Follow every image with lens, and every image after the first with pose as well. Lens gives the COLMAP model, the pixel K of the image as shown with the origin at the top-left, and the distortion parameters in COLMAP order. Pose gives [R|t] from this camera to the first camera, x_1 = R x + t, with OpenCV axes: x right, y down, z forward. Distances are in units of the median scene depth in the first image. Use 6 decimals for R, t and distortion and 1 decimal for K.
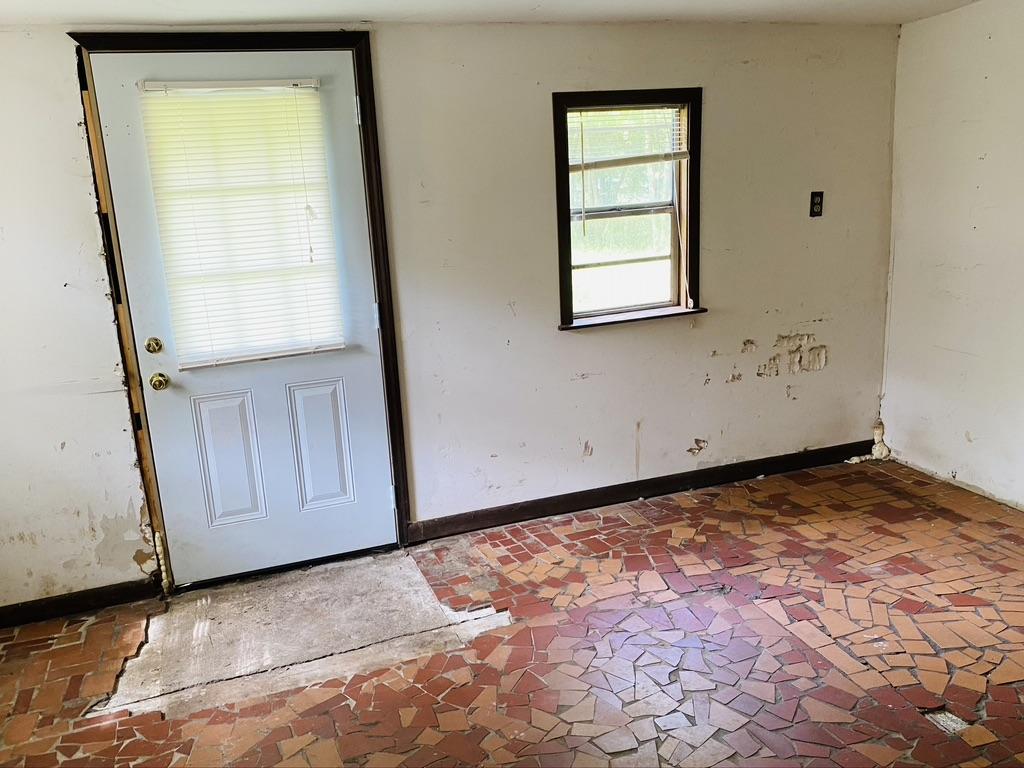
lens RADIAL K [[860.0, 0, 509.5], [0, 860.0, 385.7], [0, 0, 1]] dist [-0.084412, 0.017717]
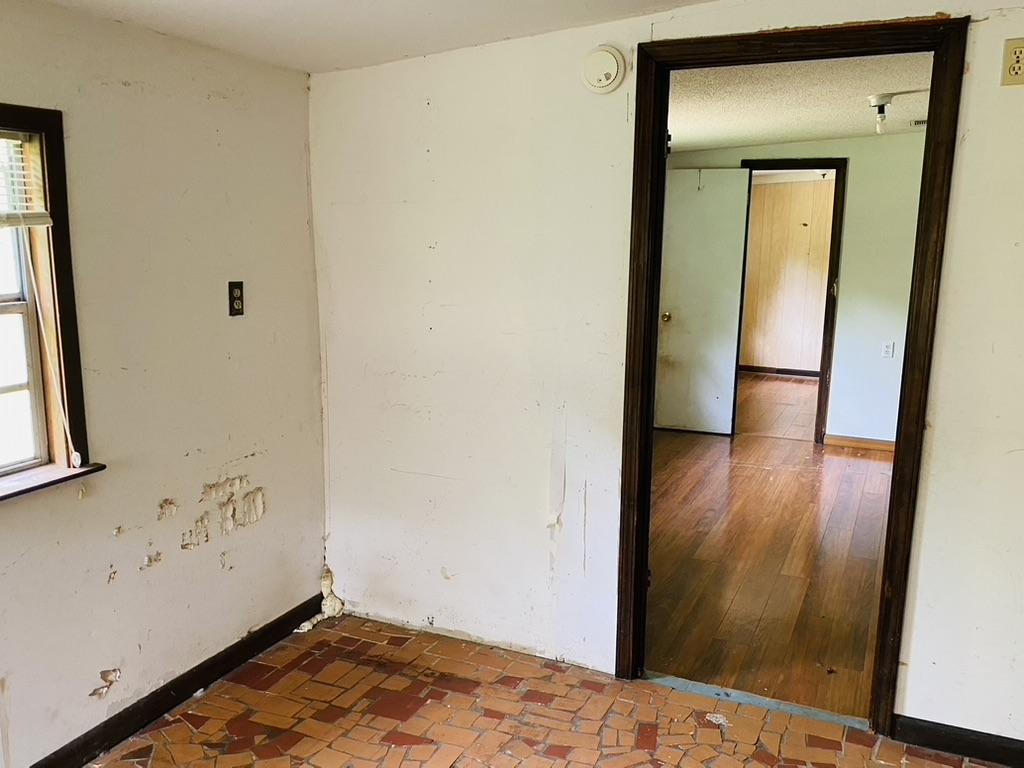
lens RADIAL K [[893.8, 0, 541.3], [0, 893.8, 409.4], [0, 0, 1]] dist [0.017493, -0.011633]
pose [[0.698167, -0.071111, 0.712394, -0.010779], [0.124283, 0.991985, -0.022781, -0.071166], [-0.705065, 0.104443, 0.701410, 0.290515]]
